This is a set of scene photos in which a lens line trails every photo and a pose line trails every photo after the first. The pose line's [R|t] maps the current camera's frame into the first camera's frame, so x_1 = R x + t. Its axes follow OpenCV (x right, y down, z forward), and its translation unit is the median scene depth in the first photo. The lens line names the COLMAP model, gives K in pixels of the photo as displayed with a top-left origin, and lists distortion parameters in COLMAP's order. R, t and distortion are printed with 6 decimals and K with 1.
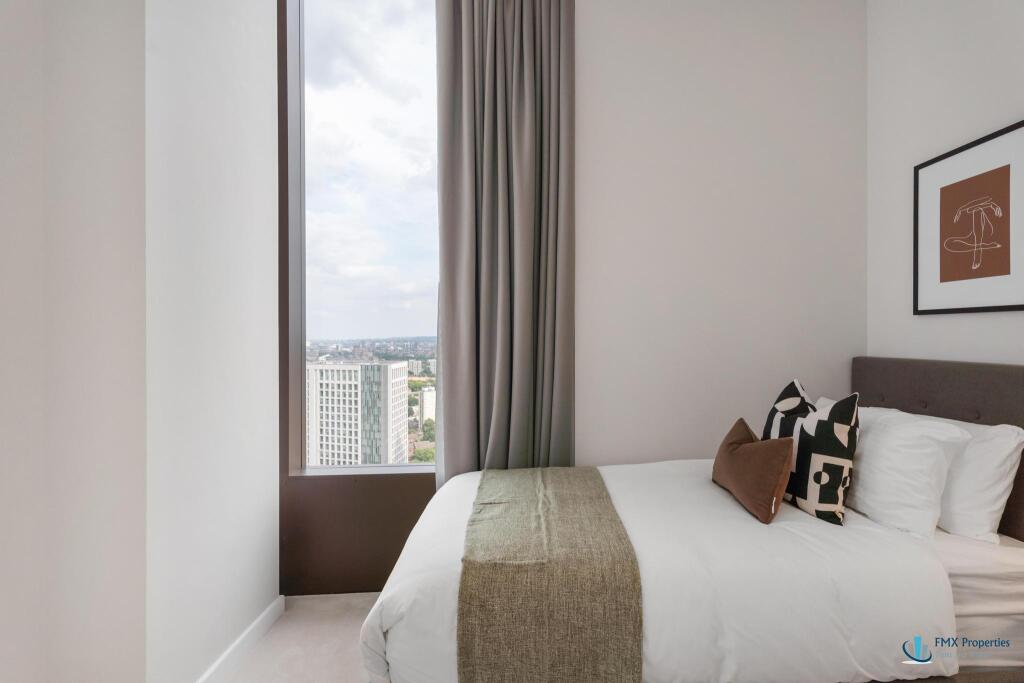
lens RADIAL K [[478.3, 0, 512.0], [0, 478.3, 341.5], [0, 0, 1]] dist [0.002504, -0.000240]
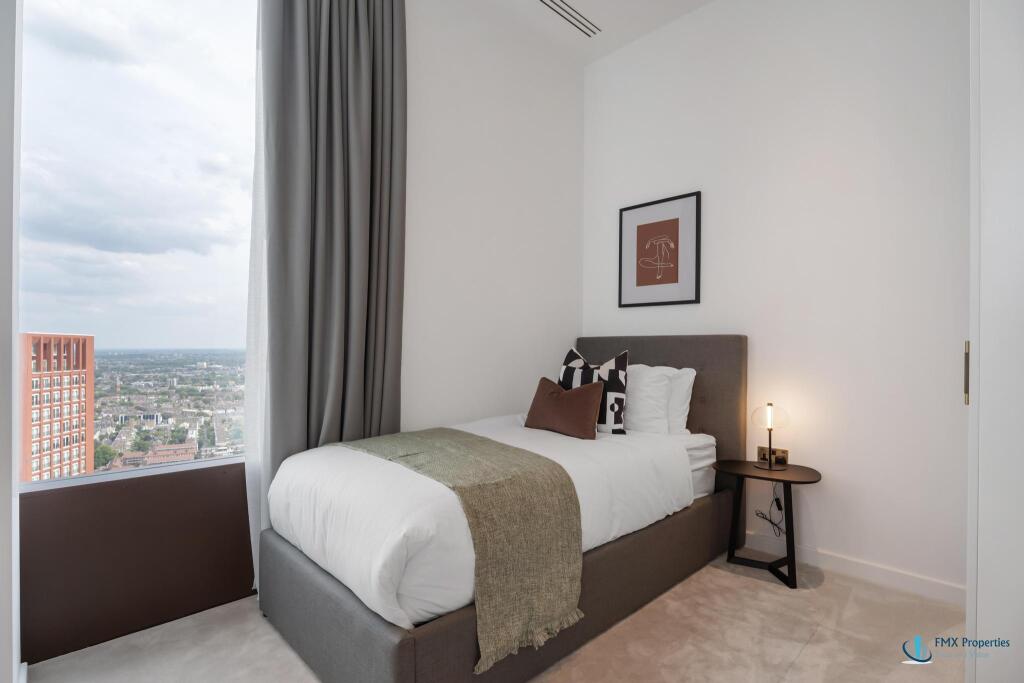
lens RADIAL K [[493.6, 0, 512.0], [0, 493.6, 341.5], [0, 0, 1]] dist [-0.000898, 0.000017]
pose [[0.771870, 0.016044, 0.635578, -0.551926], [-0.012447, 0.999871, -0.010124, 0.098235], [-0.635659, -0.000097, 0.771970, 0.025679]]
